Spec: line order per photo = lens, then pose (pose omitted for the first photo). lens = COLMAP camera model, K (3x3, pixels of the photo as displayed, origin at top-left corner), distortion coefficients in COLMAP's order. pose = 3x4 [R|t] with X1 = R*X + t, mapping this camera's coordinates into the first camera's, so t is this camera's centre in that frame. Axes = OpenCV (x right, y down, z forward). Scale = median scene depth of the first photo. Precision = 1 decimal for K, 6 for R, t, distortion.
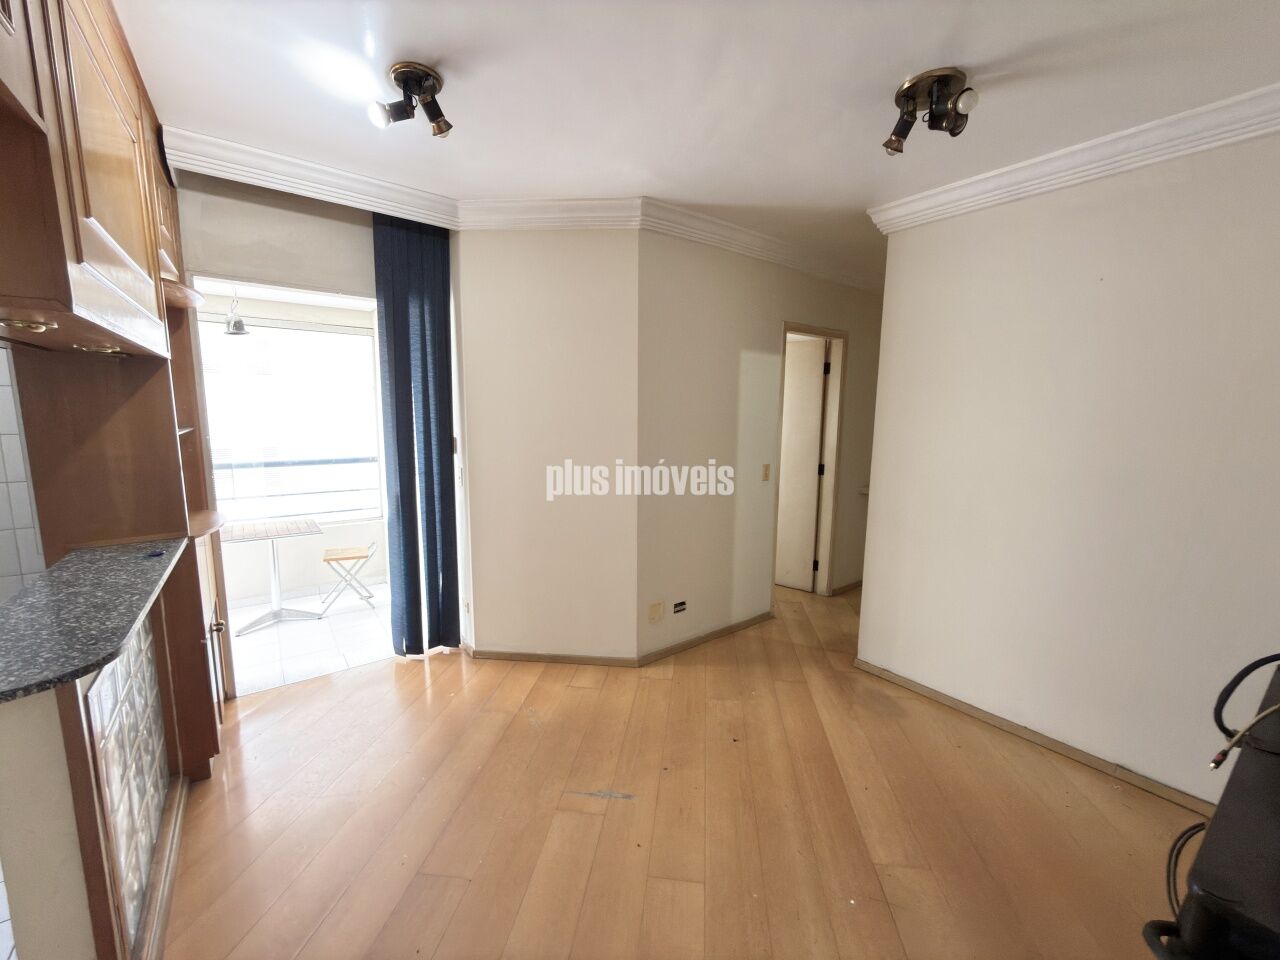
lens RADIAL K [[516.0, 0, 640.9], [0, 516.0, 479.5], [0, 0, 1]] dist [0.002997, -0.000489]
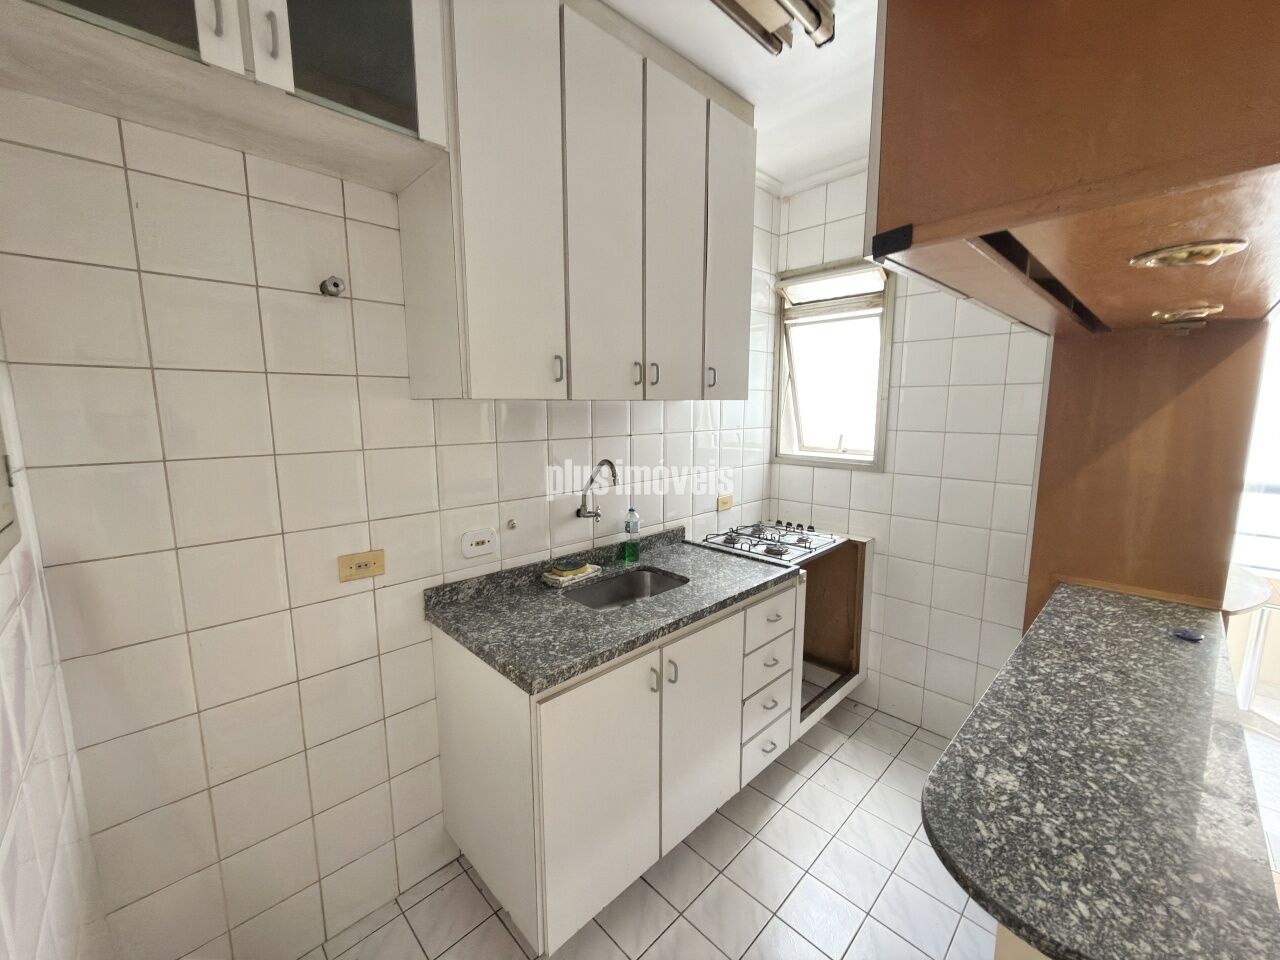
lens RADIAL K [[516.0, 0, 641.2], [0, 516.0, 479.1], [0, 0, 1]] dist [0.002997, -0.000489]
pose [[0.142822, 0.132935, -0.980780, -0.489910], [-0.131804, 0.984668, 0.114269, -0.031803], [0.980933, 0.112951, 0.158154, 0.251263]]
